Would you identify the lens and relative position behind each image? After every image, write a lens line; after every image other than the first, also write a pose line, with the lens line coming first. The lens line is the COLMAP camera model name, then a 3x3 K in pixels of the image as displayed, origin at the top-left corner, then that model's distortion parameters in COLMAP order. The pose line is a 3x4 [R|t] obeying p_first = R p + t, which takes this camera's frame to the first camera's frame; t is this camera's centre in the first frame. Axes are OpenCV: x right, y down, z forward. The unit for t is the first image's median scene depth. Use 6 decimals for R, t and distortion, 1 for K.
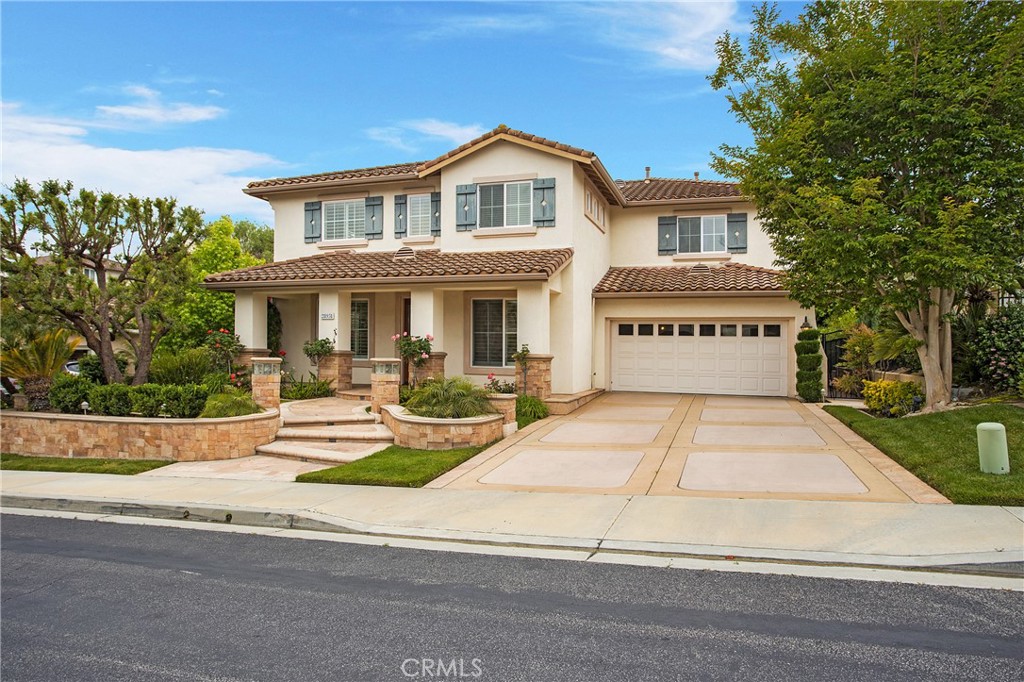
lens RADIAL K [[631.0, 0, 512.1], [0, 631.0, 344.4], [0, 0, 1]] dist [-0.047552, 0.005427]
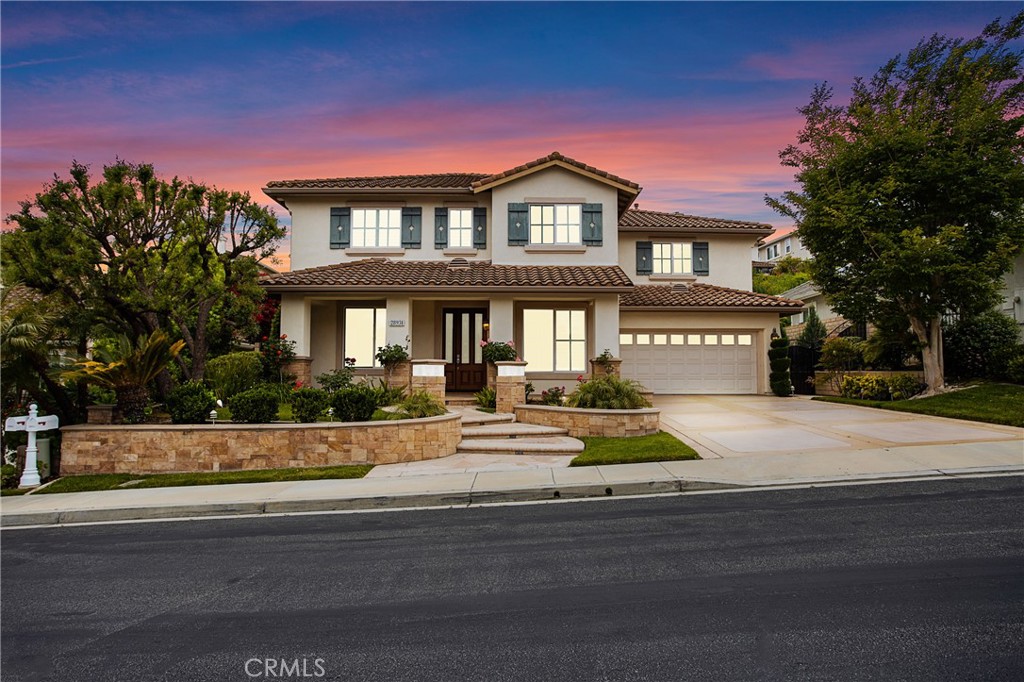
lens RADIAL K [[640.9, 0, 512.1], [0, 640.9, 330.0], [0, 0, 1]] dist [-0.051769, 0.000748]
pose [[0.945573, 0.009055, 0.325283, -0.454944], [0.008162, 0.998638, -0.051525, 0.020501], [-0.325307, 0.051375, 0.944212, -0.021944]]
